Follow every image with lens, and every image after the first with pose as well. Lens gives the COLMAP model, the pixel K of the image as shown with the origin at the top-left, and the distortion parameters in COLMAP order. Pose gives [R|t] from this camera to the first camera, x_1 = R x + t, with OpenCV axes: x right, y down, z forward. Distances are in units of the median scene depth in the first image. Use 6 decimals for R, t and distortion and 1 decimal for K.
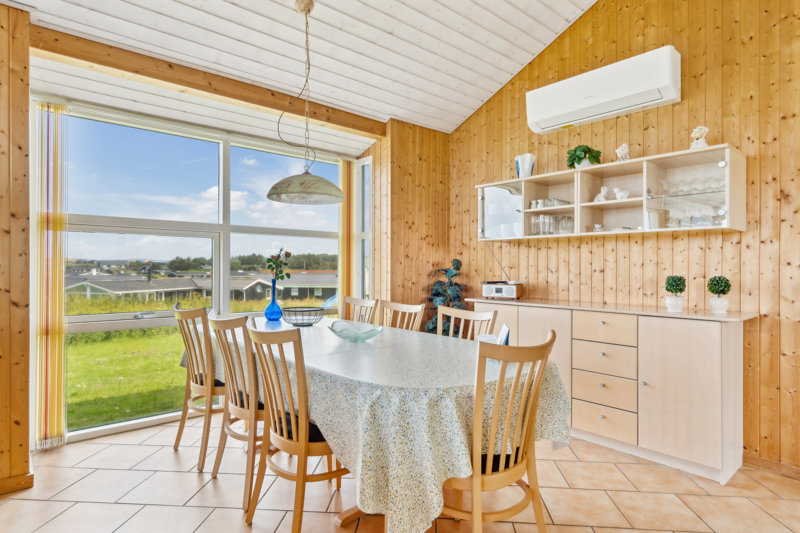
lens RADIAL K [[455.4, 0, 387.9], [0, 455.4, 268.0], [0, 0, 1]] dist [-0.000291, 0.001893]
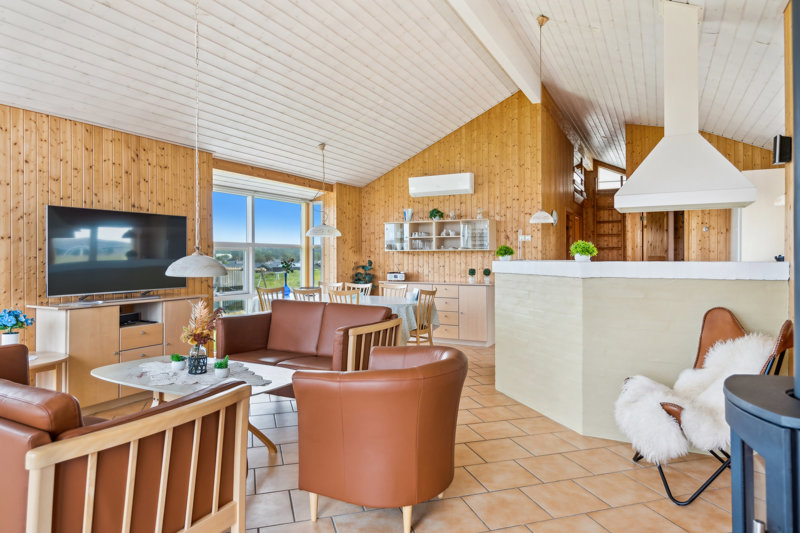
lens RADIAL K [[479.7, 0, 400.0], [0, 479.7, 266.5], [0, 0, 1]] dist [-0.001160, -0.000285]
pose [[0.926224, -0.012781, 0.376757, -0.559458], [0.006838, 0.999830, 0.017107, -0.032339], [-0.376912, -0.013269, 0.926154, -0.996355]]
